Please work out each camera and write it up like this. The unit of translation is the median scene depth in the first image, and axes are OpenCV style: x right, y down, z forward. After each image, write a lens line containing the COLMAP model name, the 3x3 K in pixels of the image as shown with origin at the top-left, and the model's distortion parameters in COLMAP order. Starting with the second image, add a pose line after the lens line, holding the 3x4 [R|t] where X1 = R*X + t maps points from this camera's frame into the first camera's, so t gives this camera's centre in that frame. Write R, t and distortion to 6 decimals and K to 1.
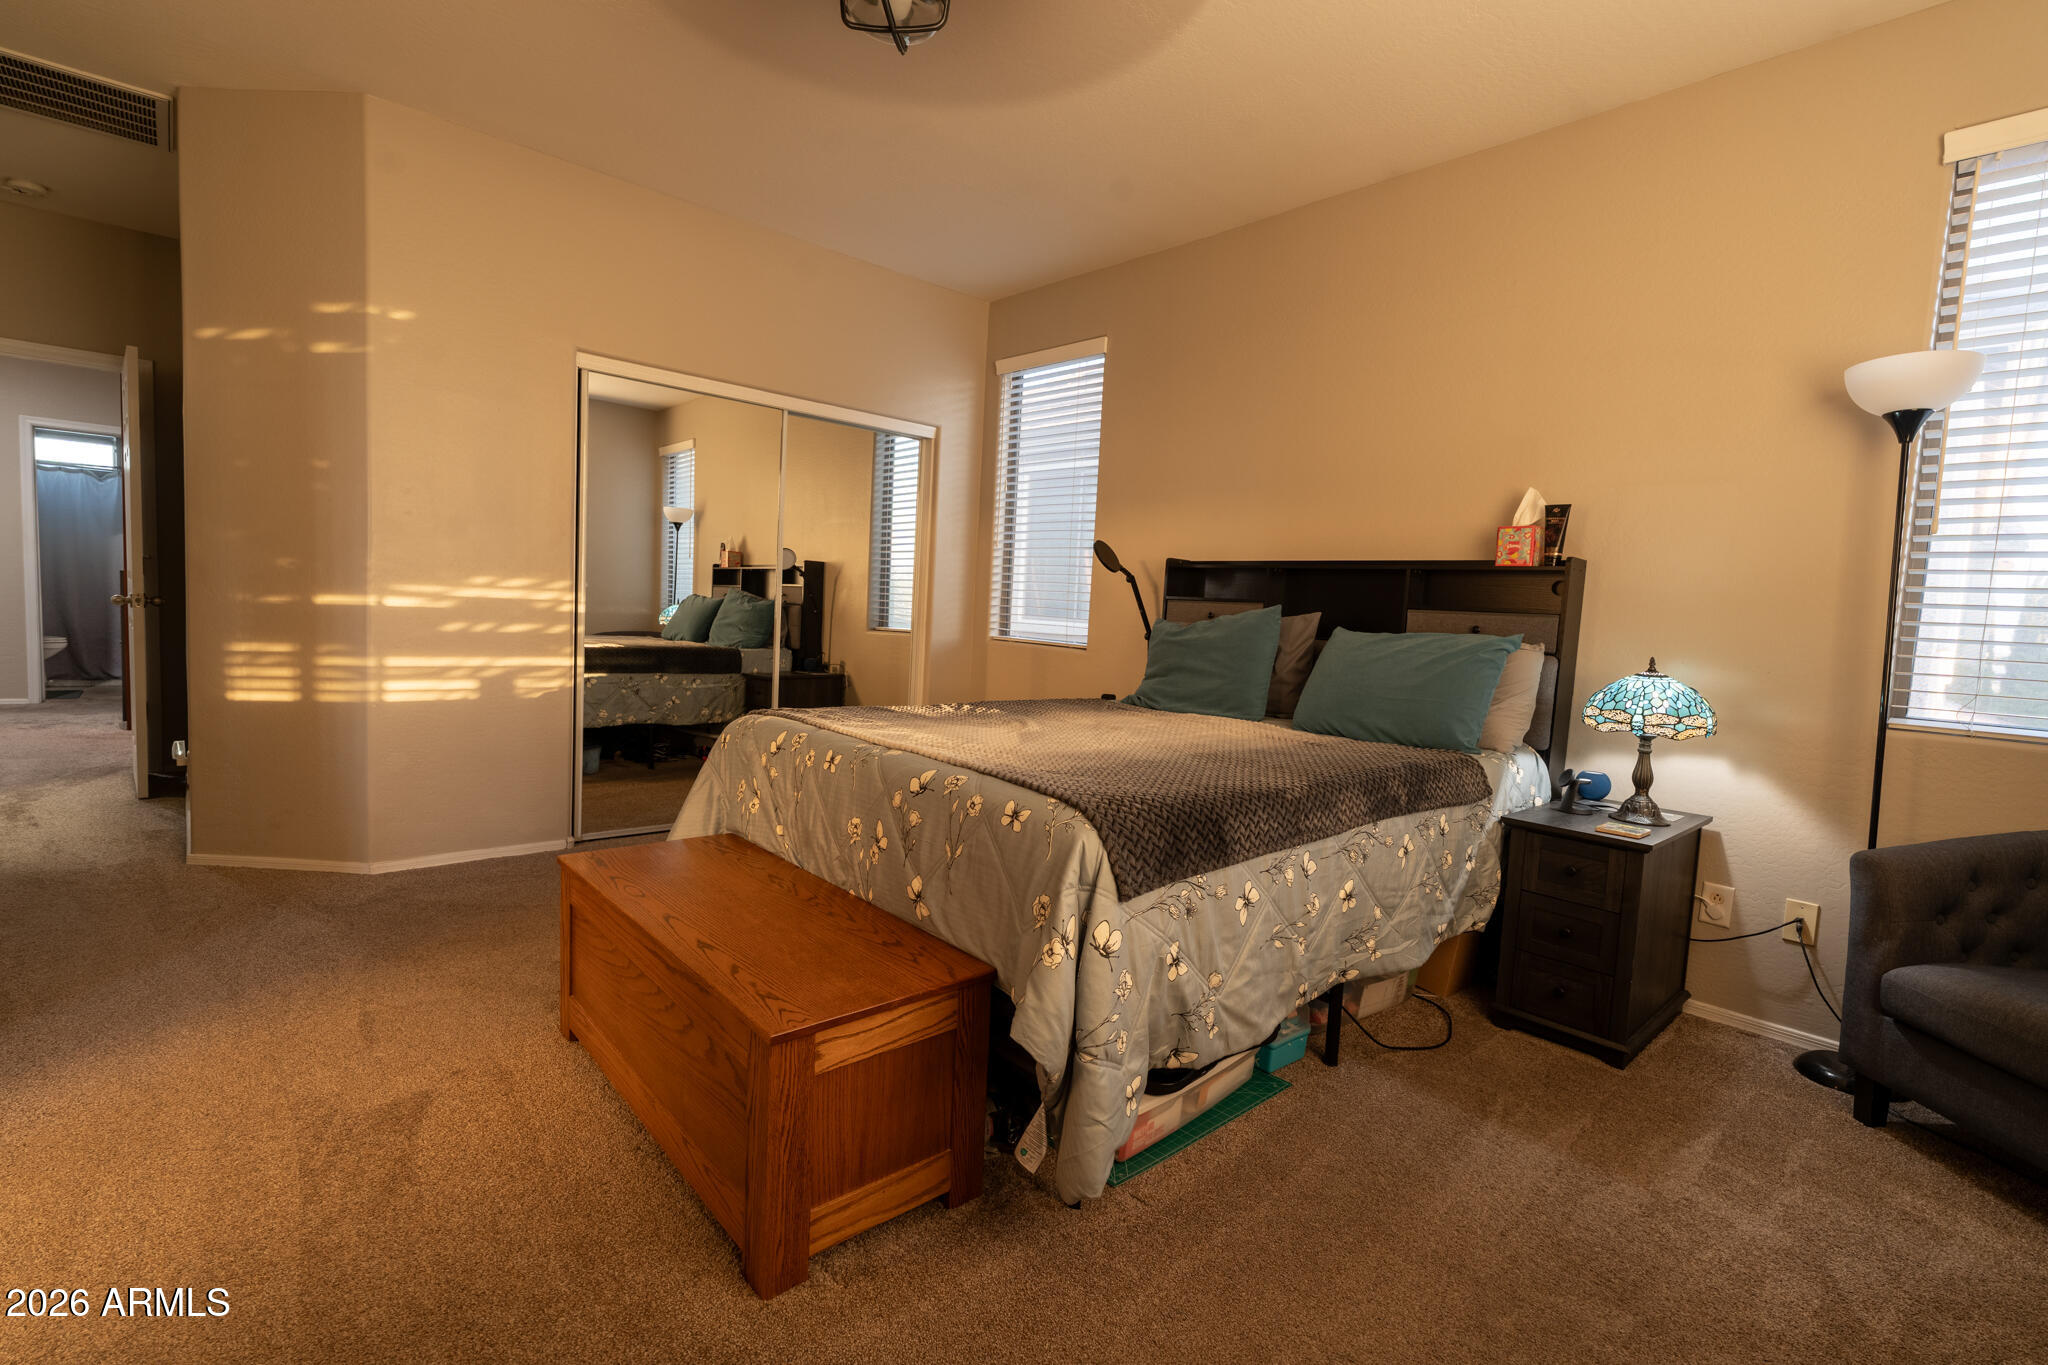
lens RADIAL K [[917.8, 0, 1026.7], [0, 917.8, 677.3], [0, 0, 1]] dist [-0.000988, 0.000263]
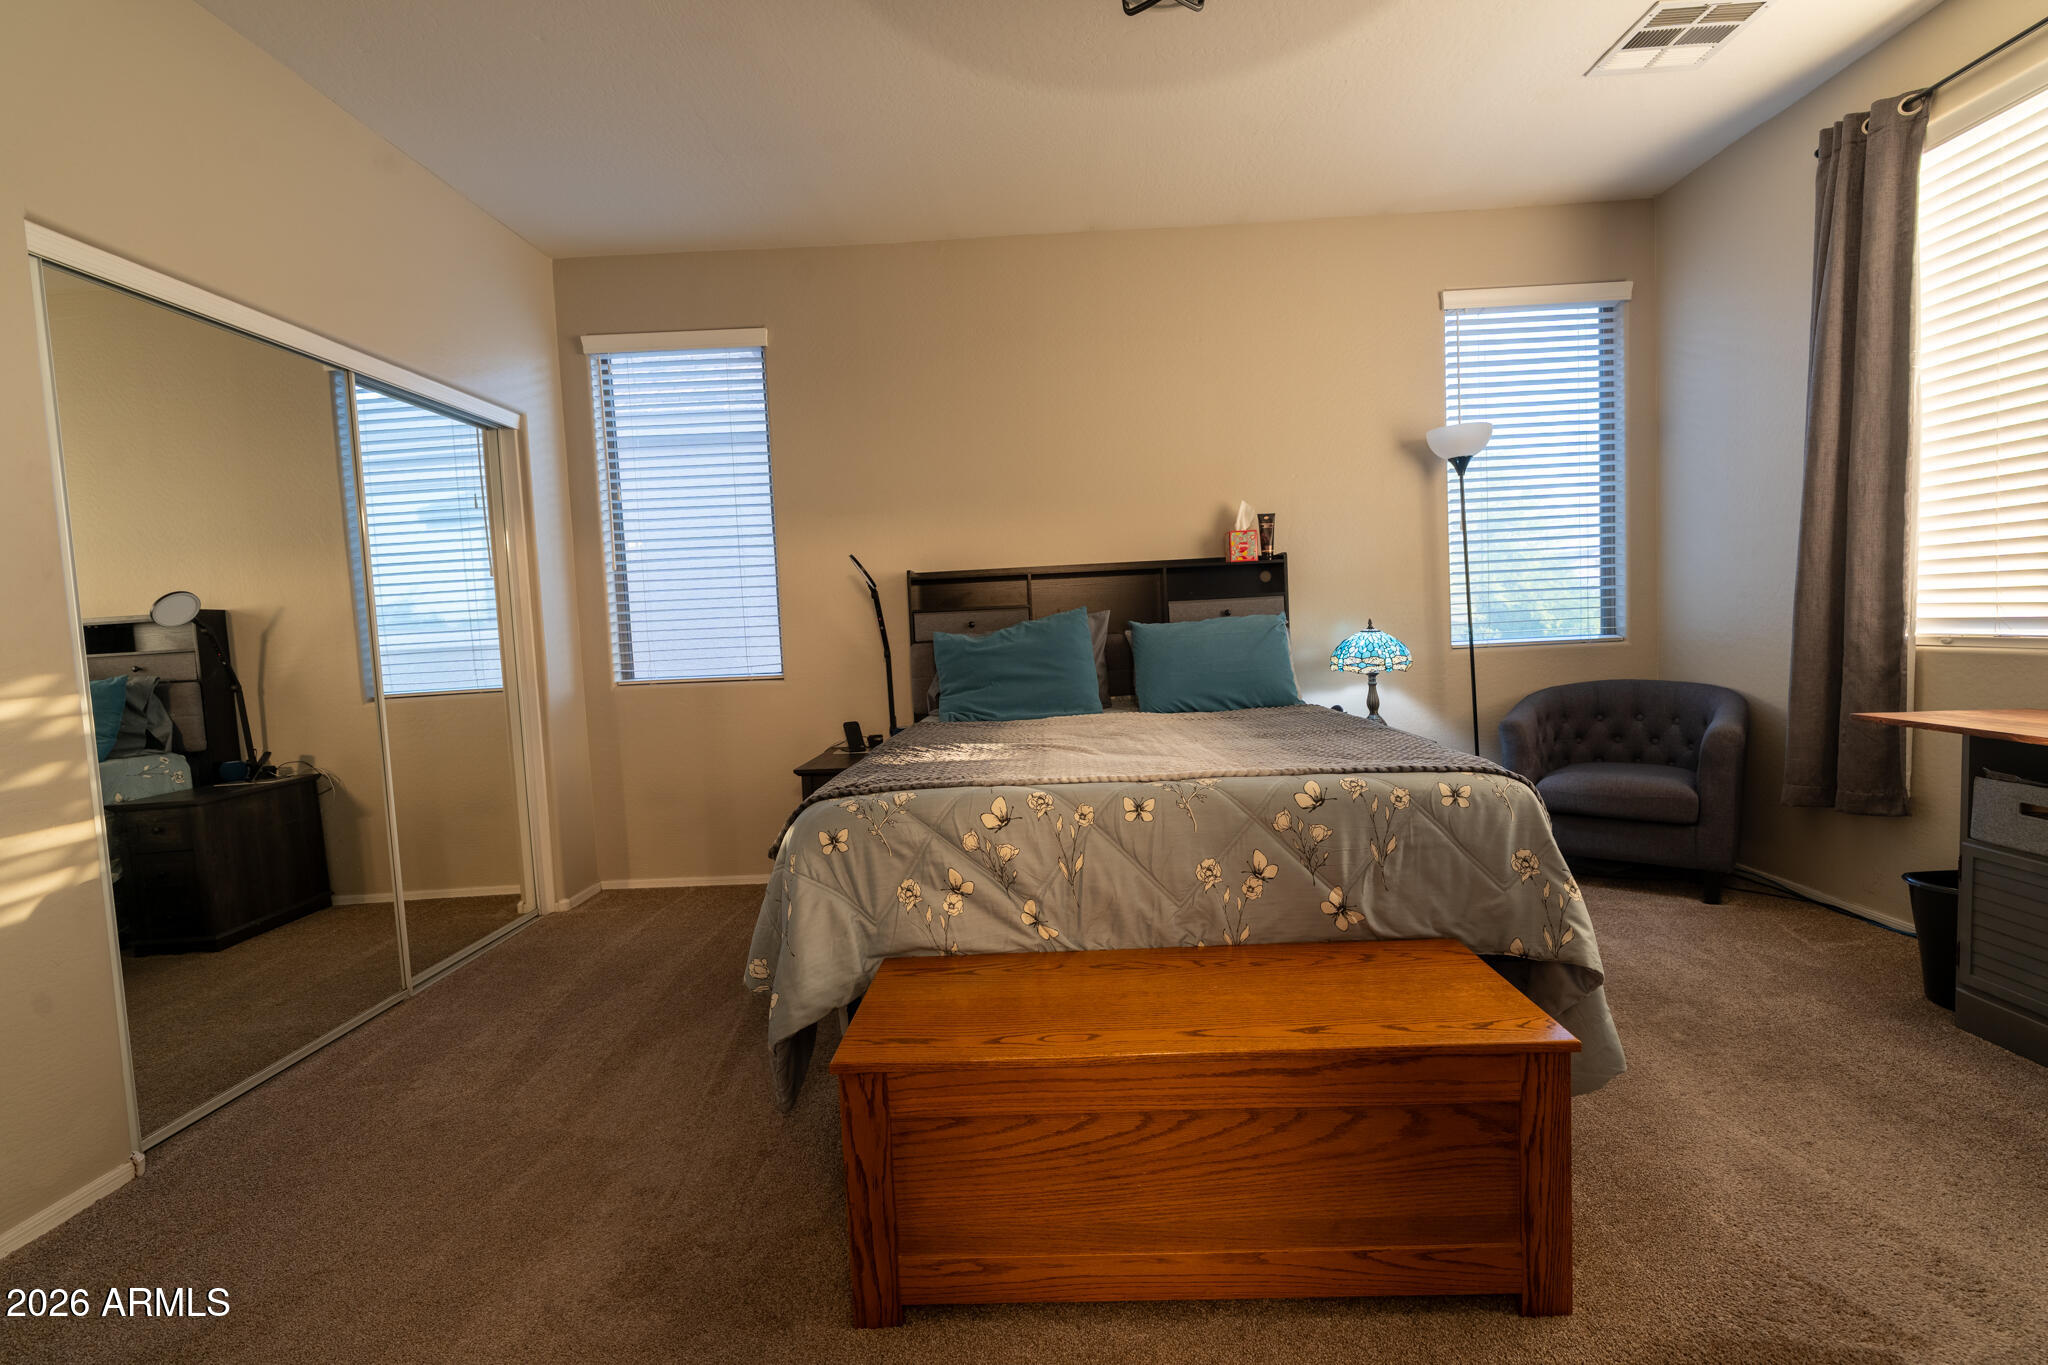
lens RADIAL K [[917.8, 0, 1026.7], [0, 917.8, 677.3], [0, 0, 1]] dist [-0.000988, 0.000263]
pose [[0.685513, -0.129682, 0.716417, -0.420008], [0.139574, 0.989166, 0.045501, -0.040544], [-0.714556, 0.068801, 0.696187, 0.219420]]
